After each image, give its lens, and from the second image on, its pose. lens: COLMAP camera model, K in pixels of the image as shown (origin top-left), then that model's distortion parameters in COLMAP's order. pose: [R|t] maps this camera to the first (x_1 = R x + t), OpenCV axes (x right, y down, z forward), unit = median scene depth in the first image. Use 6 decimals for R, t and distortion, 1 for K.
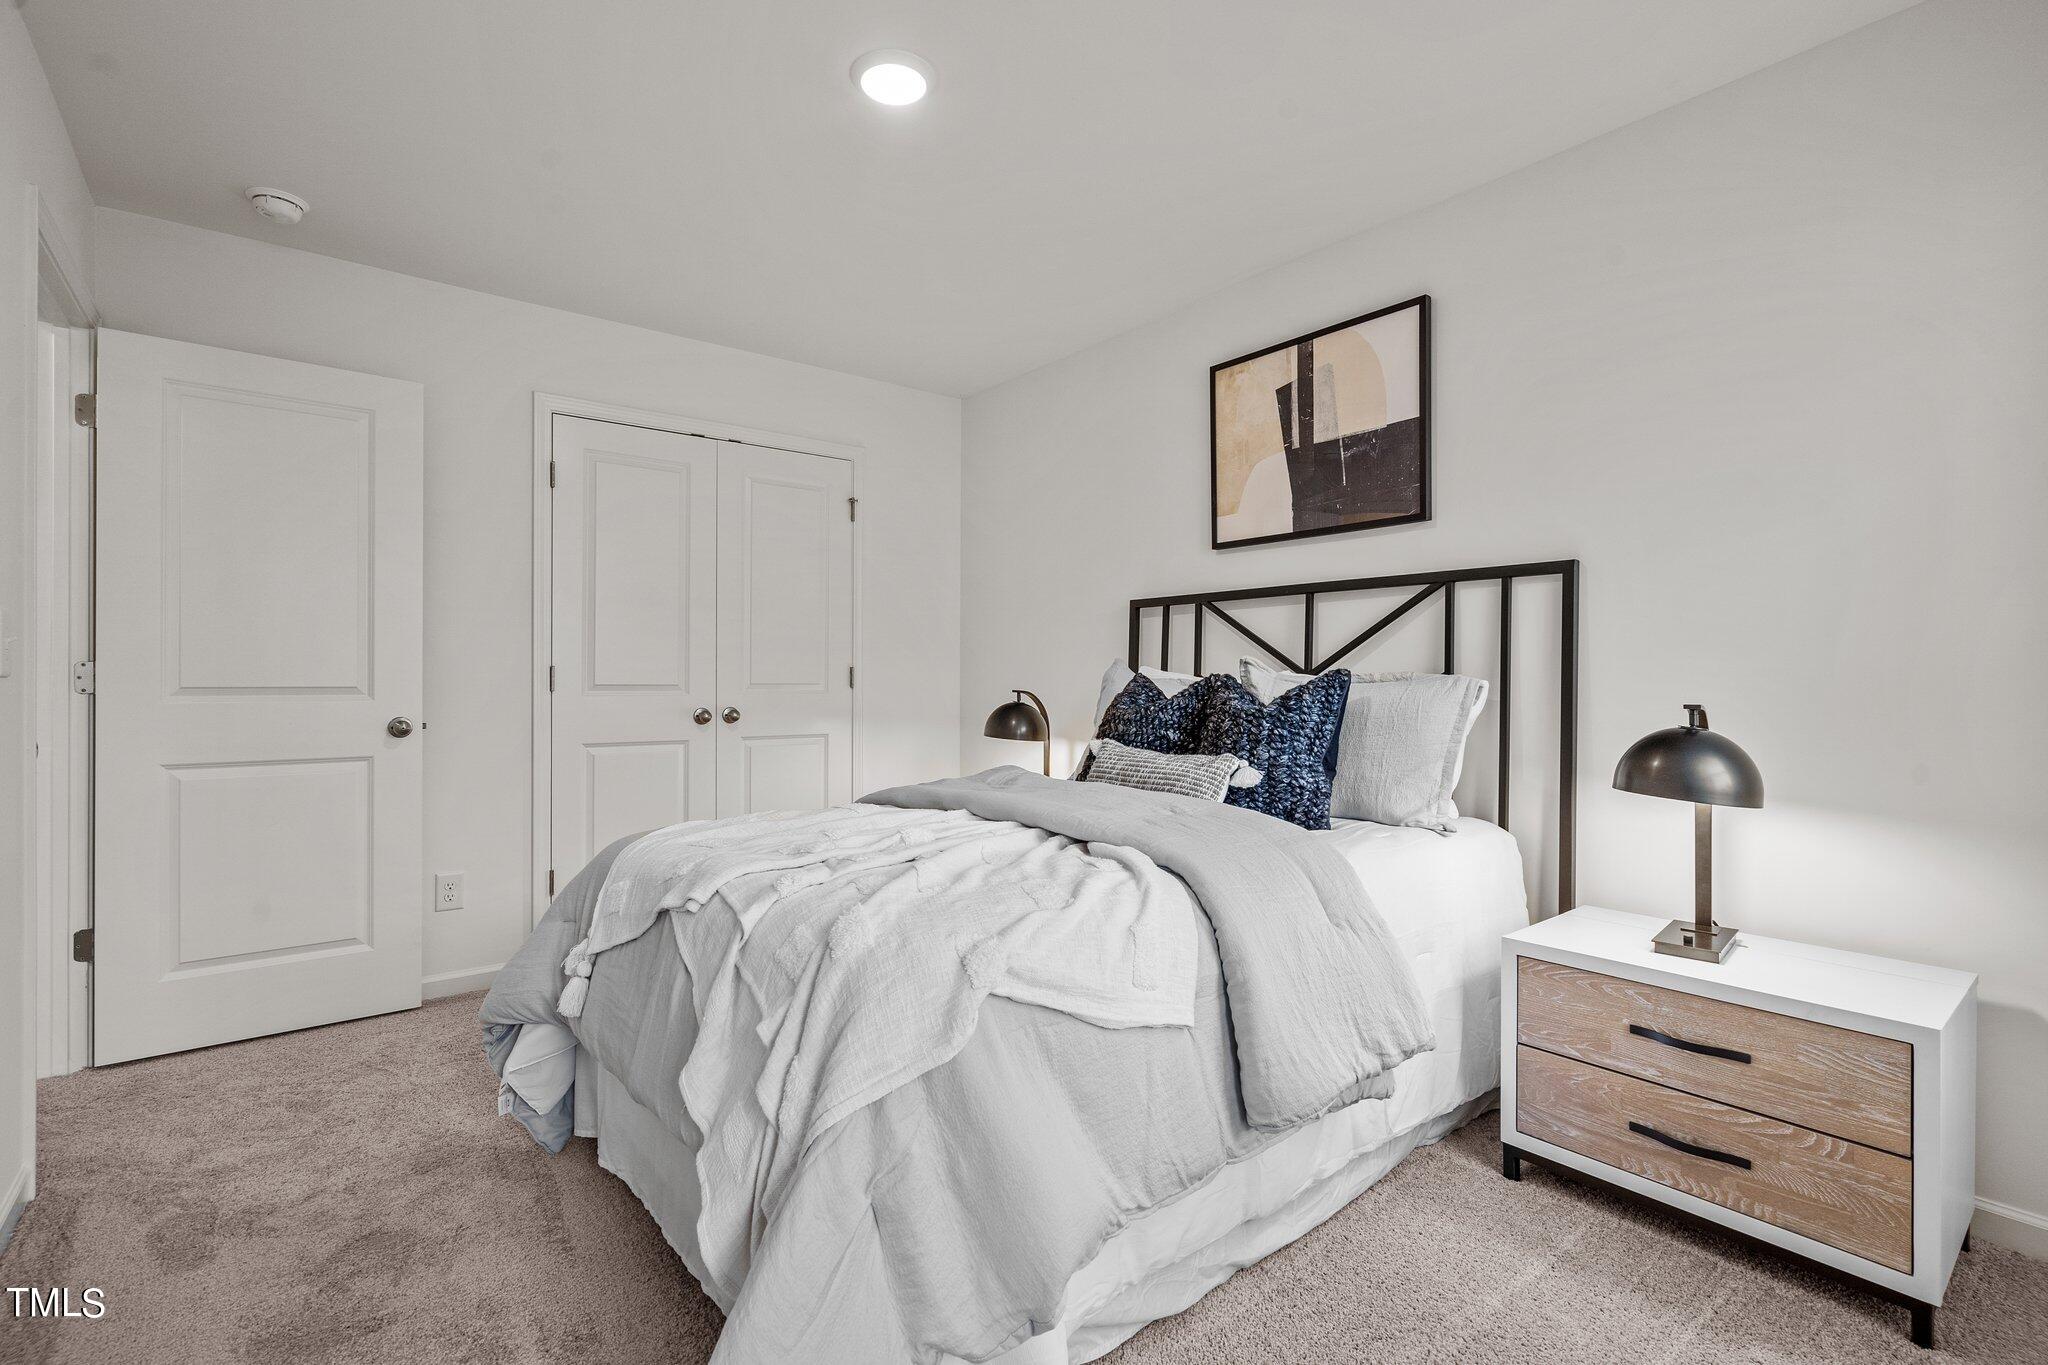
lens RADIAL K [[939.2, 0, 1024.8], [0, 939.2, 688.1], [0, 0, 1]] dist [-0.004721, 0.002699]
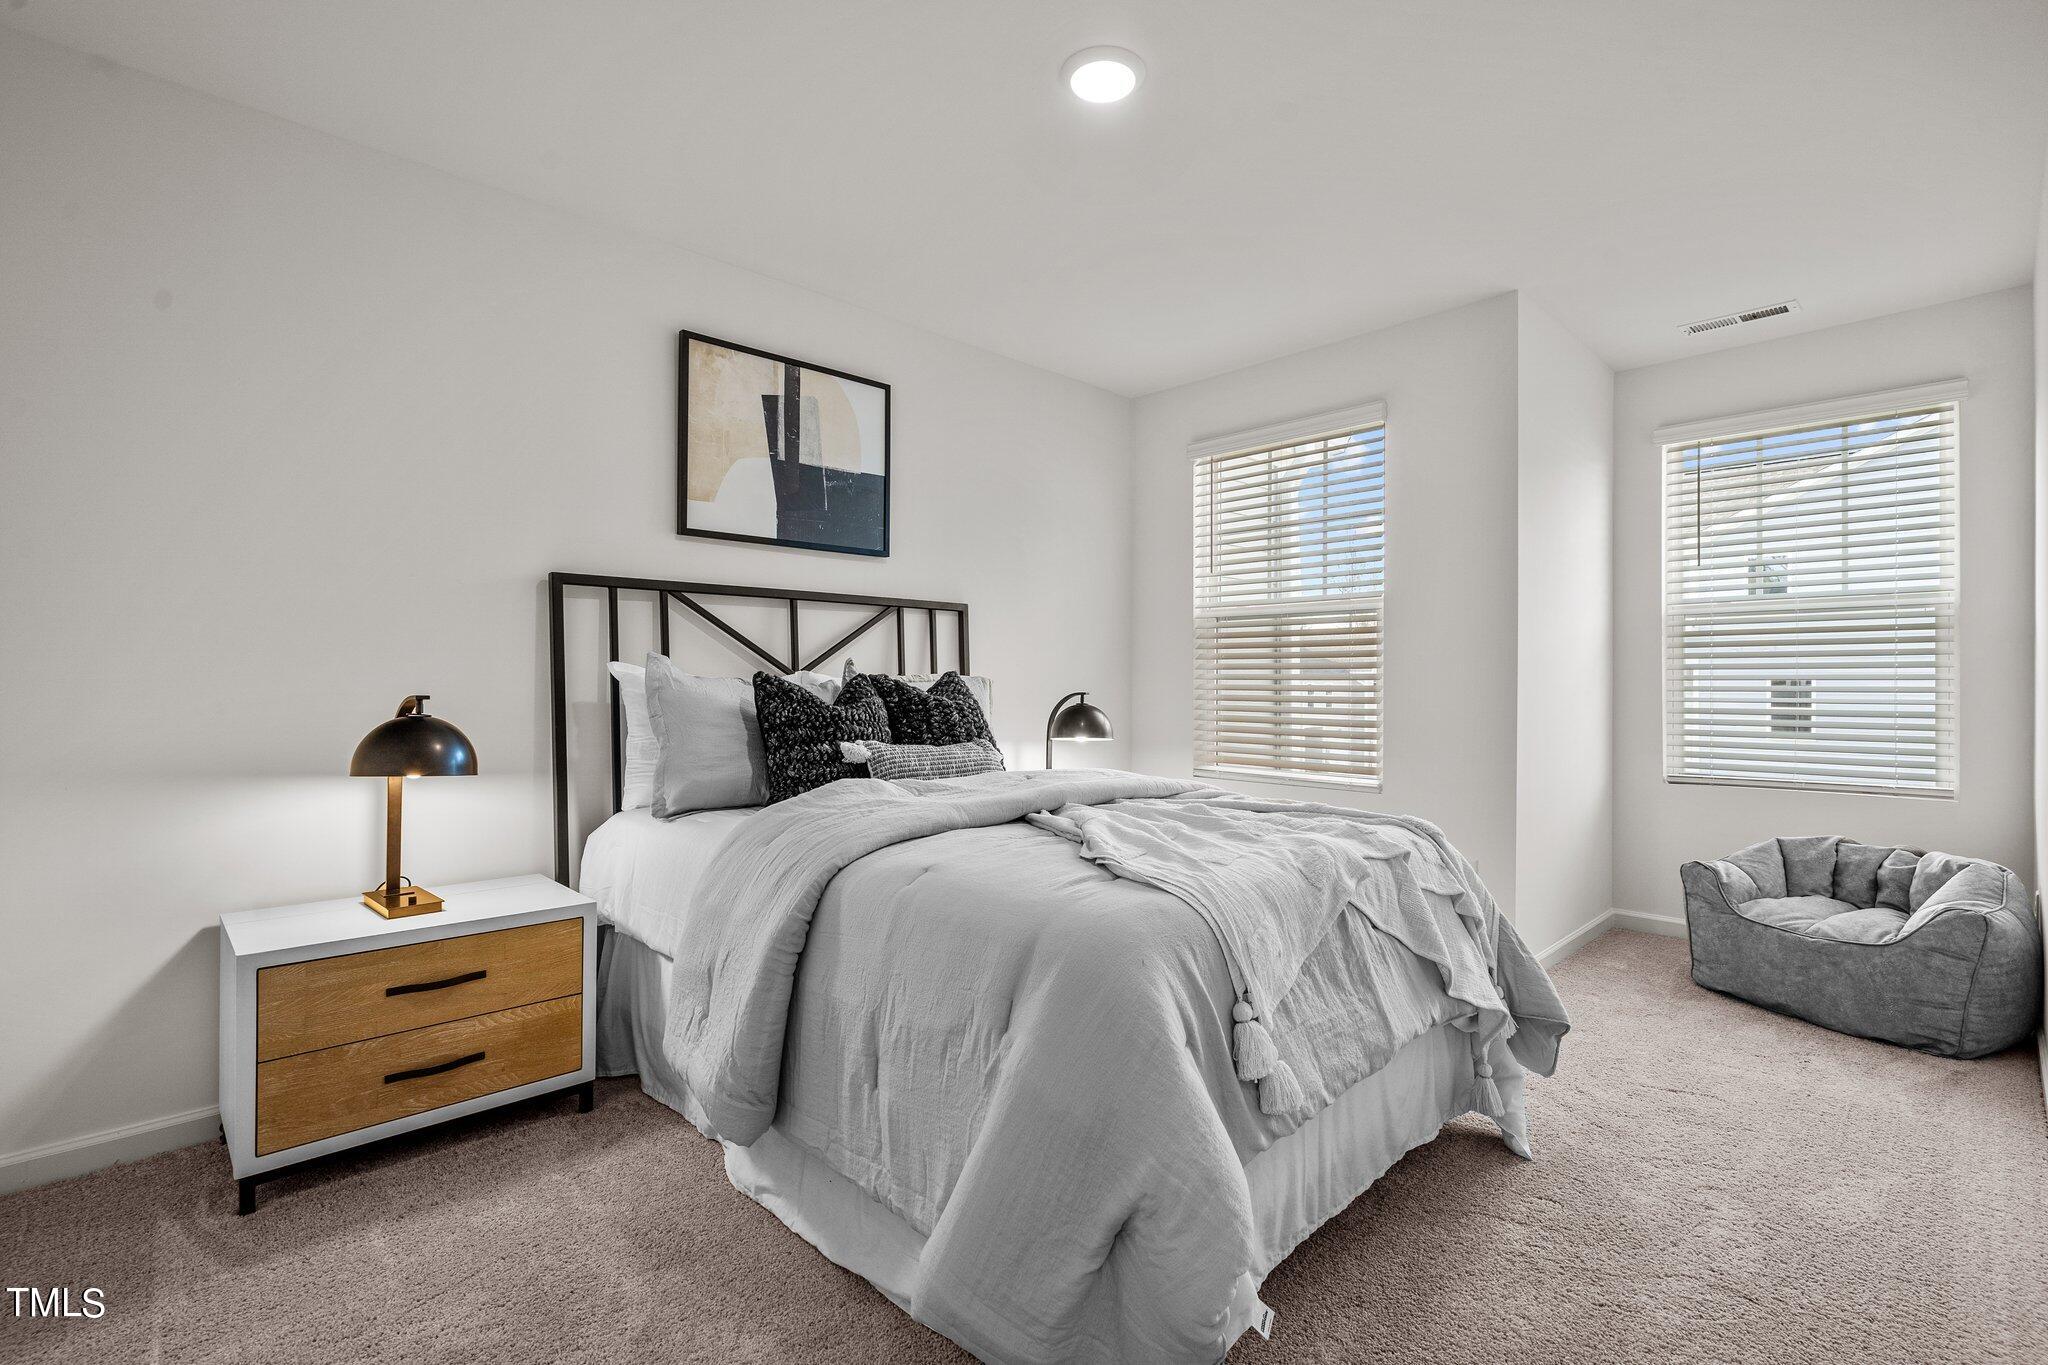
lens RADIAL K [[939.2, 0, 1028.0], [0, 939.2, 674.4], [0, 0, 1]] dist [-0.004721, 0.002699]
pose [[-0.077832, 0.008170, 0.996933, -0.779461], [0.002309, 0.999965, -0.008015, -0.006639], [-0.996964, 0.001678, -0.077848, 0.807929]]
